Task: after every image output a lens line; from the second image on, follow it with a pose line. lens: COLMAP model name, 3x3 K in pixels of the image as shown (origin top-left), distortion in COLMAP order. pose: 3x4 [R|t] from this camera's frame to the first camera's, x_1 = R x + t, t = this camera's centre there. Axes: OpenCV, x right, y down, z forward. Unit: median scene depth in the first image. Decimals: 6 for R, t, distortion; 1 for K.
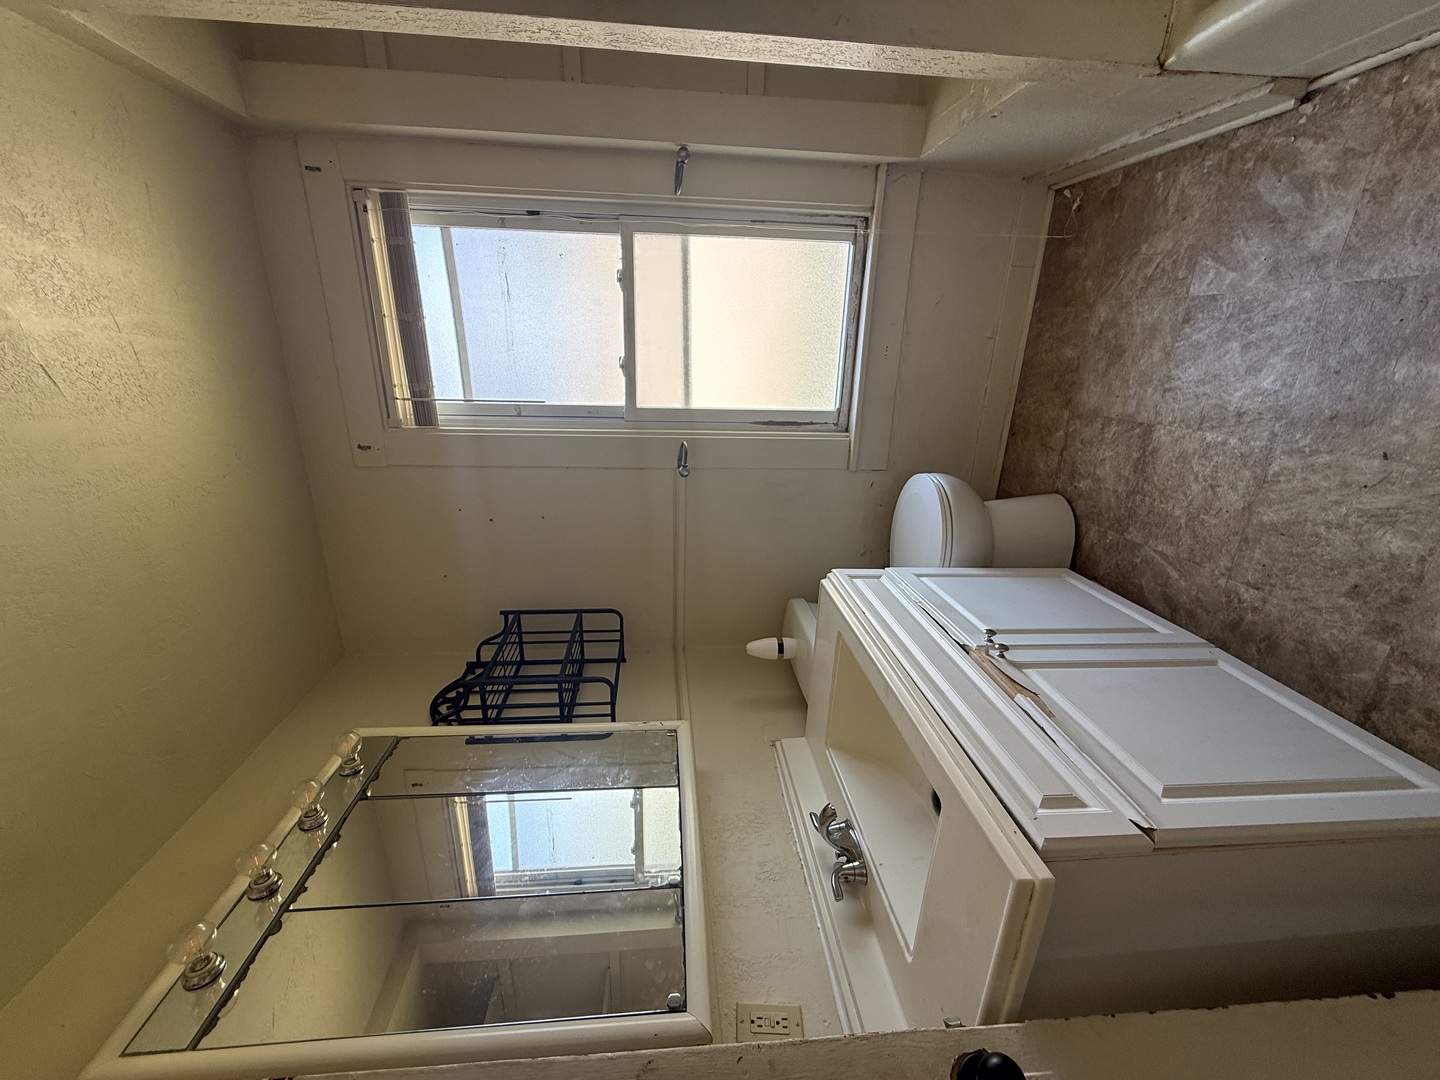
lens RADIAL K [[574.0, 0, 717.6], [0, 574.0, 536.4], [0, 0, 1]] dist [0.000266, 0.000418]
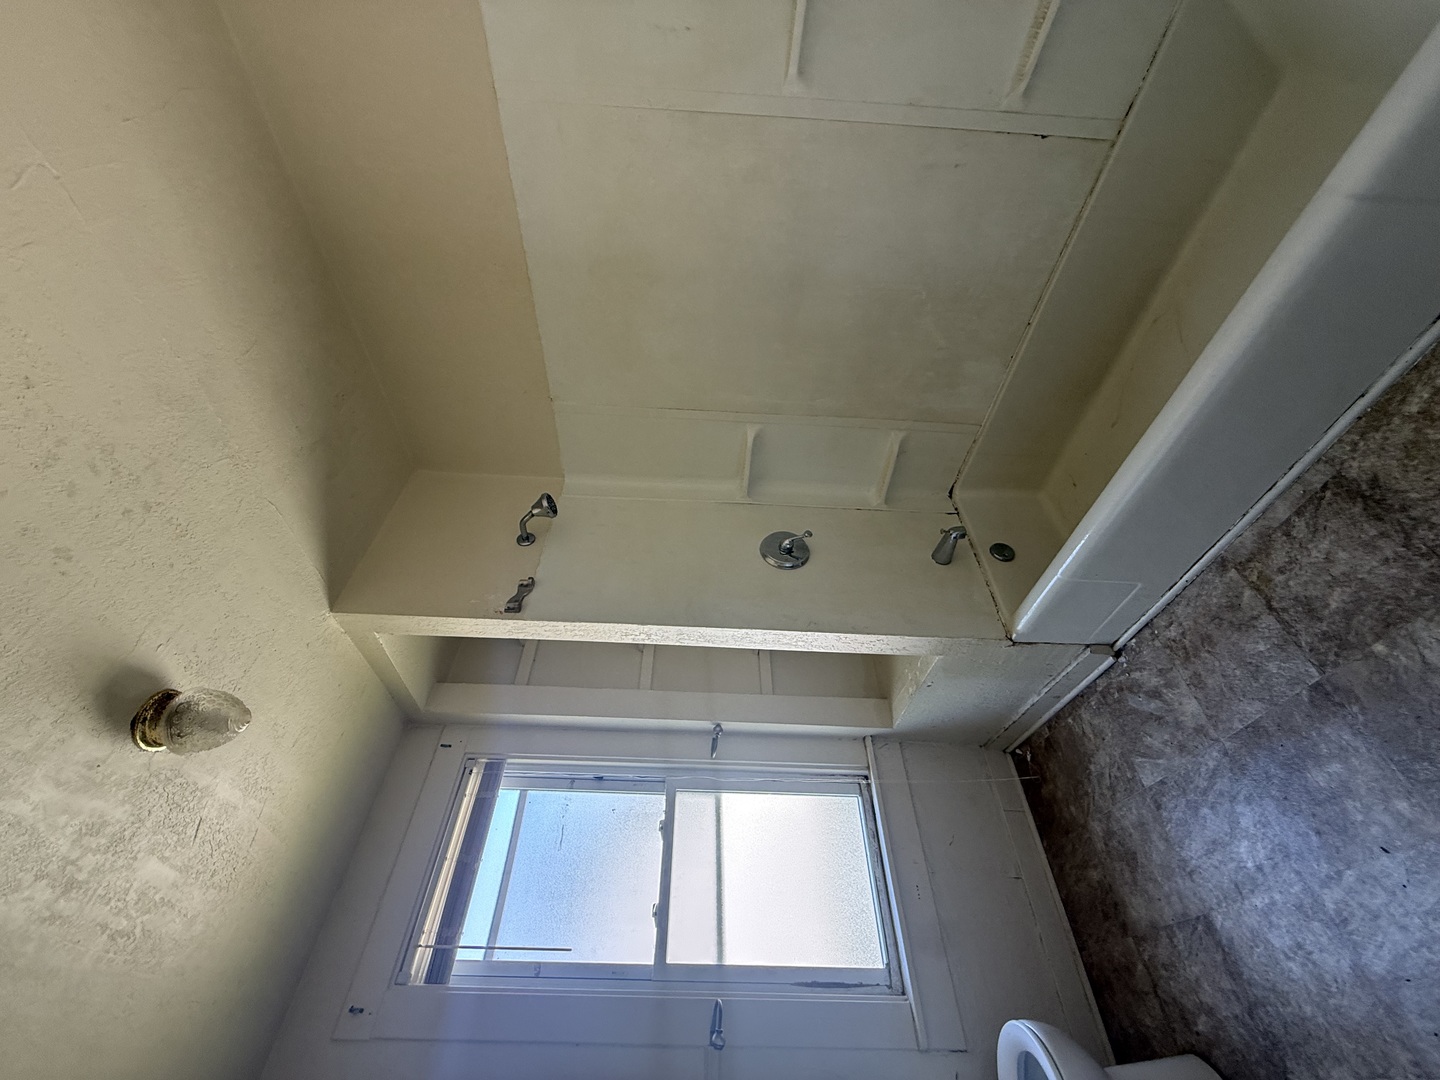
lens RADIAL K [[574.0, 0, 717.6], [0, 574.0, 536.4], [0, 0, 1]] dist [0.000266, 0.000418]
pose [[0.999192, -0.036988, -0.015744, -0.023986], [0.002829, 0.455383, -0.890291, 0.371176], [0.040100, 0.889527, 0.455119, -0.035526]]
